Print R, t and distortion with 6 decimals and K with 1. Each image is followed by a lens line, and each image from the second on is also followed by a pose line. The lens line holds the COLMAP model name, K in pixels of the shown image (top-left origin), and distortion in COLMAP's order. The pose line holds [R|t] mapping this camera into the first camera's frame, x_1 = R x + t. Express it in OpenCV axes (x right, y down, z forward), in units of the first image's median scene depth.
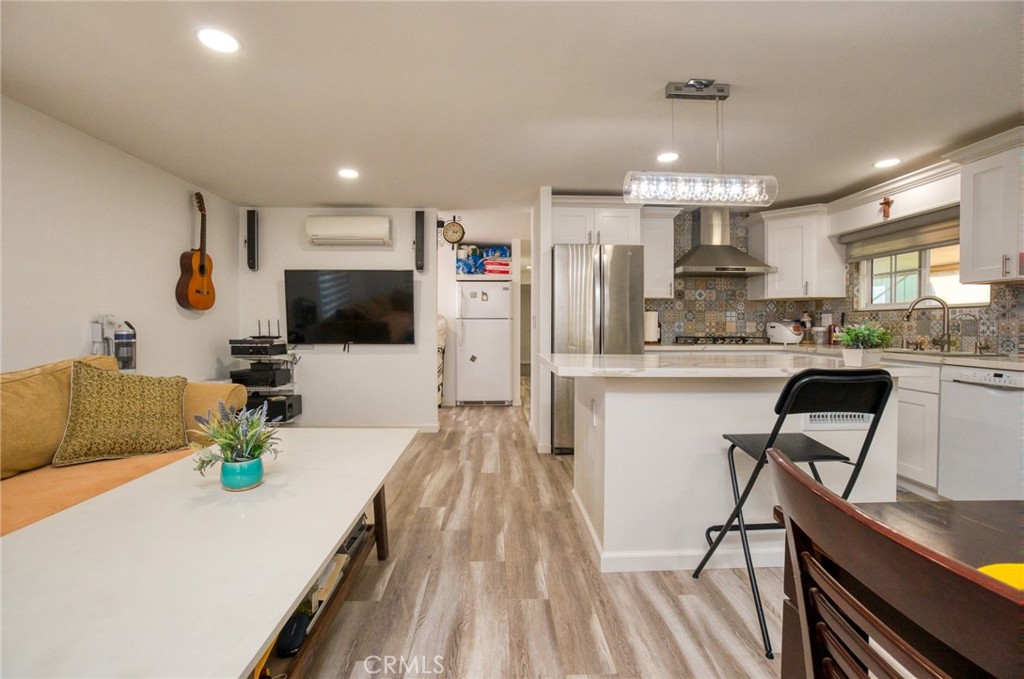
lens RADIAL K [[457.6, 0, 509.7], [0, 457.6, 333.3], [0, 0, 1]] dist [-0.003570, -0.000090]
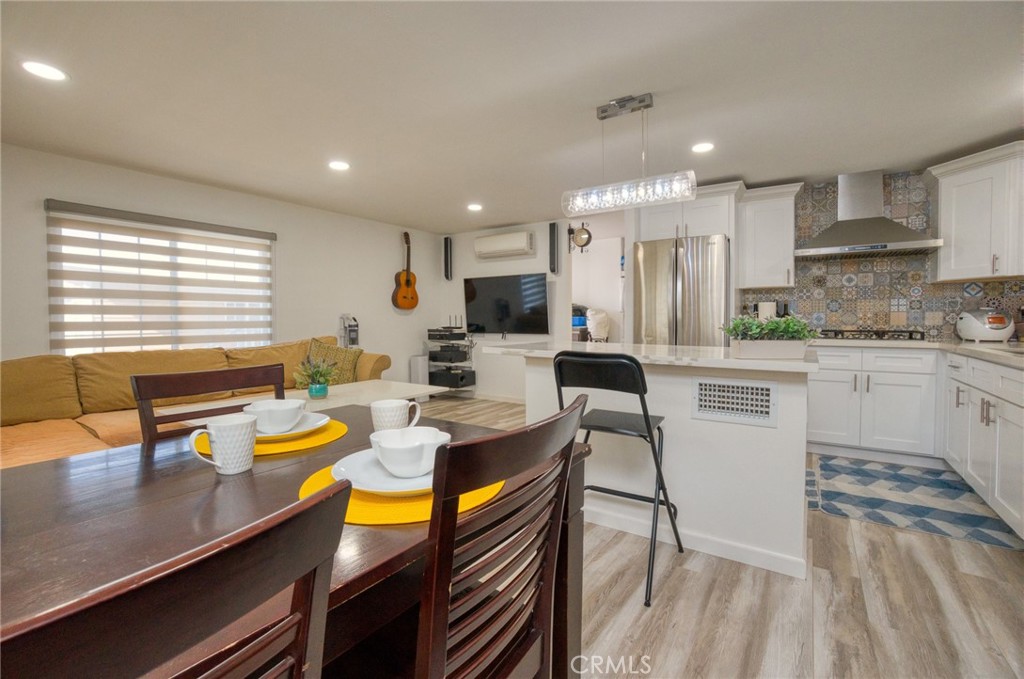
lens RADIAL K [[454.1, 0, 513.9], [0, 454.1, 330.2], [0, 0, 1]] dist [0.021396, 0.000134]
pose [[0.821891, 0.009008, -0.569574, 0.424257], [-0.005063, 0.999951, 0.008508, 0.003305], [0.569623, -0.004109, 0.821896, -0.036650]]
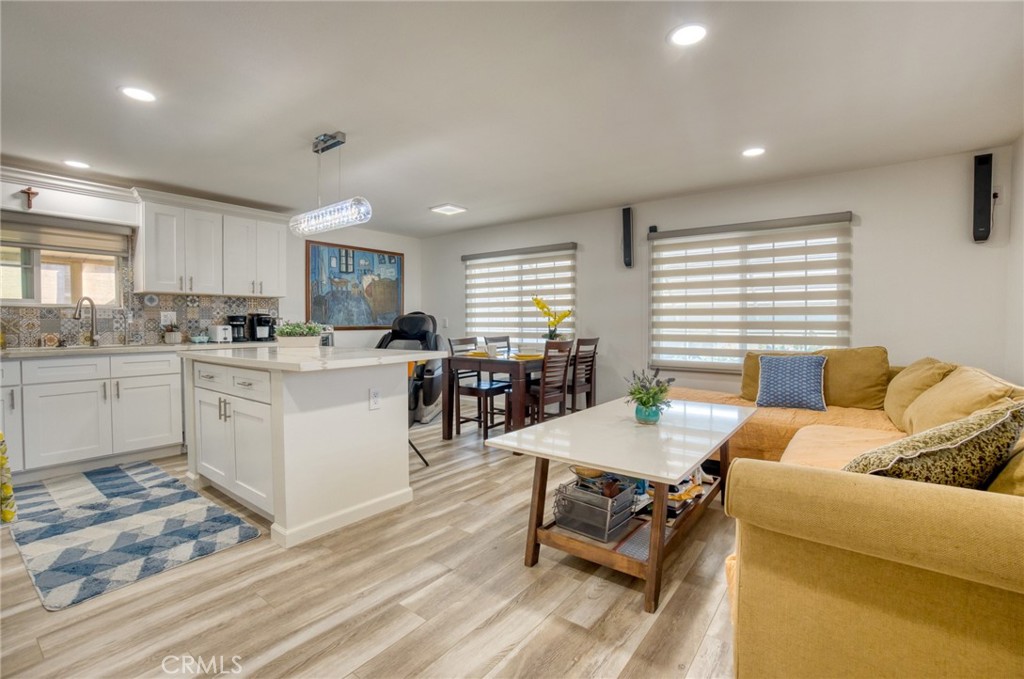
lens RADIAL K [[457.6, 0, 509.7], [0, 457.6, 333.3], [0, 0, 1]] dist [-0.003570, -0.000090]
pose [[-0.780193, -0.011343, 0.625436, -0.420482], [0.013856, 0.999277, 0.035407, -0.012547], [-0.625386, 0.036290, -0.779471, 0.886469]]
